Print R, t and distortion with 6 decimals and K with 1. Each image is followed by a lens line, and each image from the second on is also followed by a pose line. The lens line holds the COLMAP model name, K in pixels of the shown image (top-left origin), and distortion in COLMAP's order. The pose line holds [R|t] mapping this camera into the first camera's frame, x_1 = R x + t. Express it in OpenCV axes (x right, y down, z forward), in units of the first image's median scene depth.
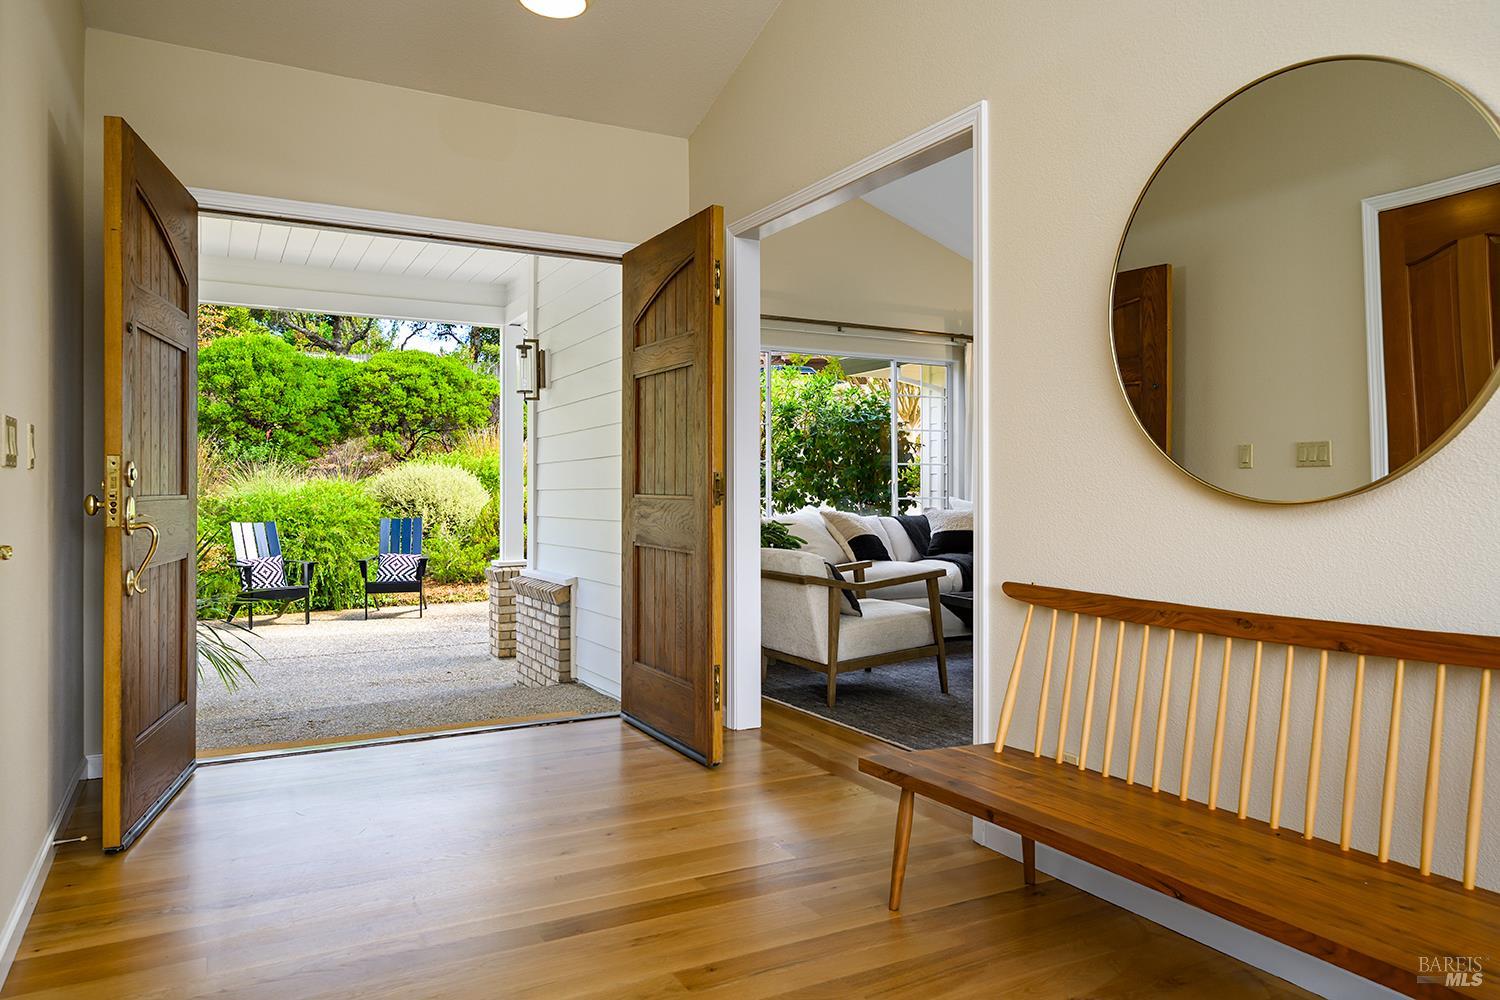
lens RADIAL K [[1012.3, 0, 749.9], [0, 1012.3, 493.2], [0, 0, 1]] dist [0.000803, 0.000000]
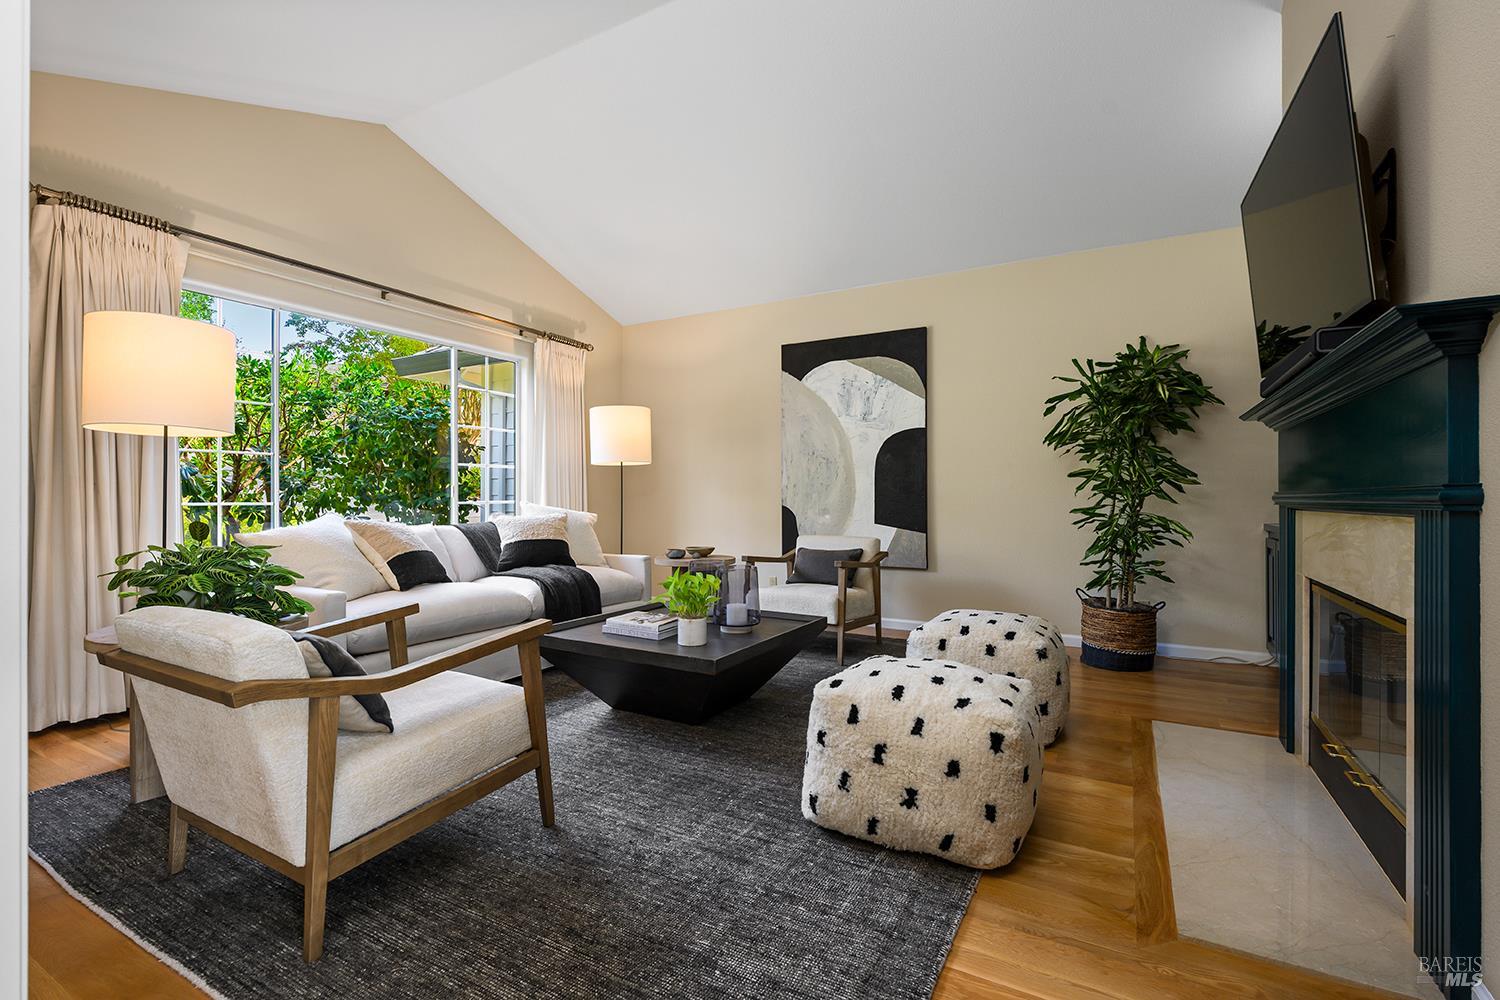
lens RADIAL K [[672.9, 0, 750.8], [0, 672.9, 489.7], [0, 0, 1]] dist [0.002230, 0.000271]
pose [[0.846376, 0.007736, 0.532530, 0.043715], [-0.001109, 0.999918, -0.012763, 0.000588], [-0.532585, 0.010212, 0.846315, 0.328013]]
